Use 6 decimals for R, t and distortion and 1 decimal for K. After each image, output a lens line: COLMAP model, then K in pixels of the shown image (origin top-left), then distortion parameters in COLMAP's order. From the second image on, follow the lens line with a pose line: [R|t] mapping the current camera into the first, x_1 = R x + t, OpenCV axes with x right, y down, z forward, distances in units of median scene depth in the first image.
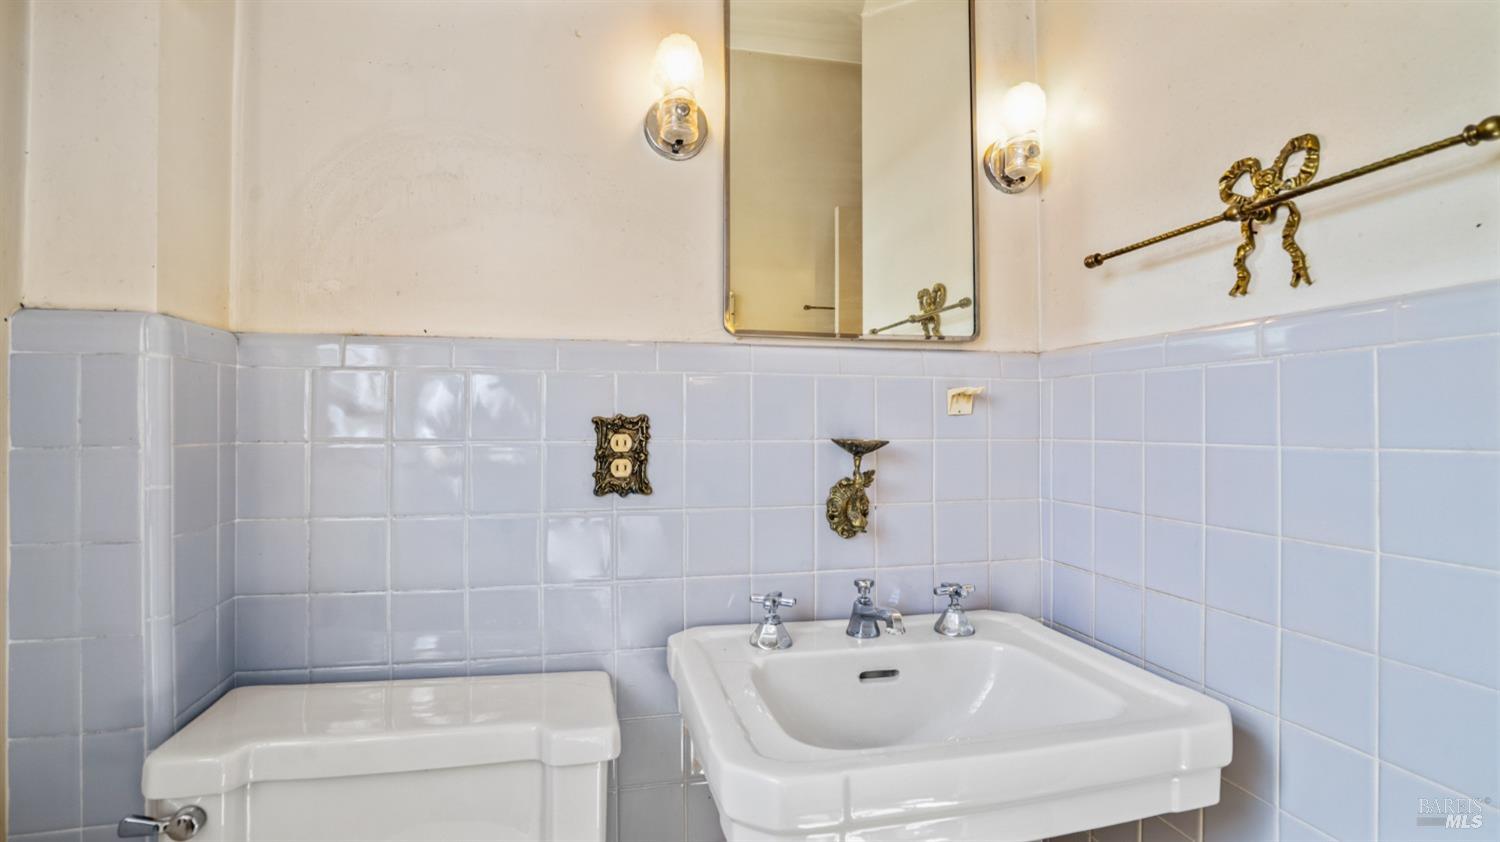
lens RADIAL K [[684.7, 0, 747.1], [0, 684.7, 422.7], [0, 0, 1]] dist [-0.000034, -0.000009]
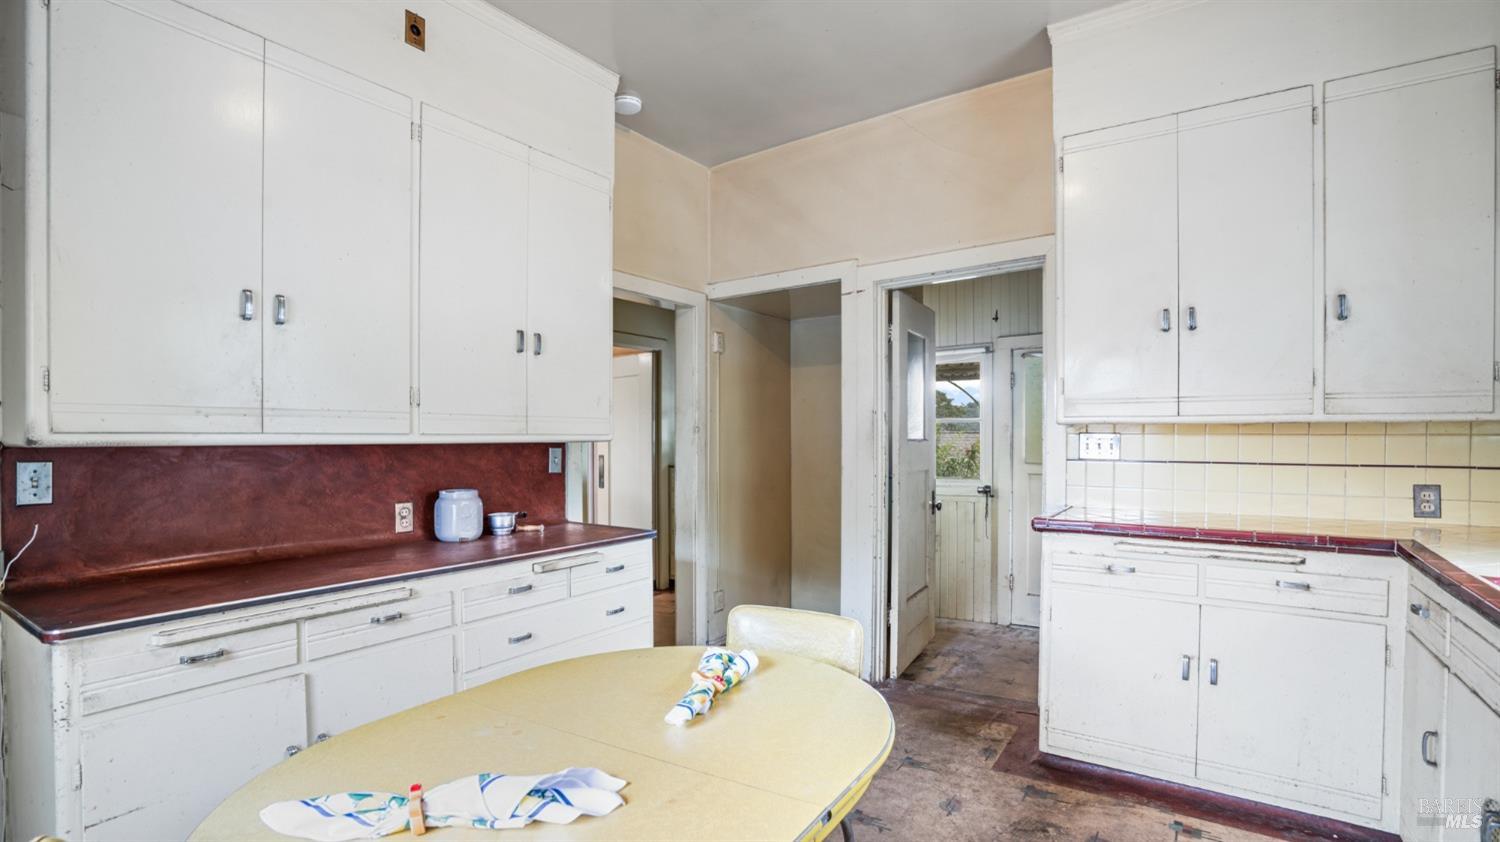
lens RADIAL K [[684.7, 0, 748.0], [0, 684.7, 429.3], [0, 0, 1]] dist [-0.000034, -0.000009]
pose [[0.678722, -0.002770, -0.734390, -0.039213], [0.002333, 0.999996, -0.001616, -0.200738], [0.734392, -0.000617, 0.678726, -2.314198]]
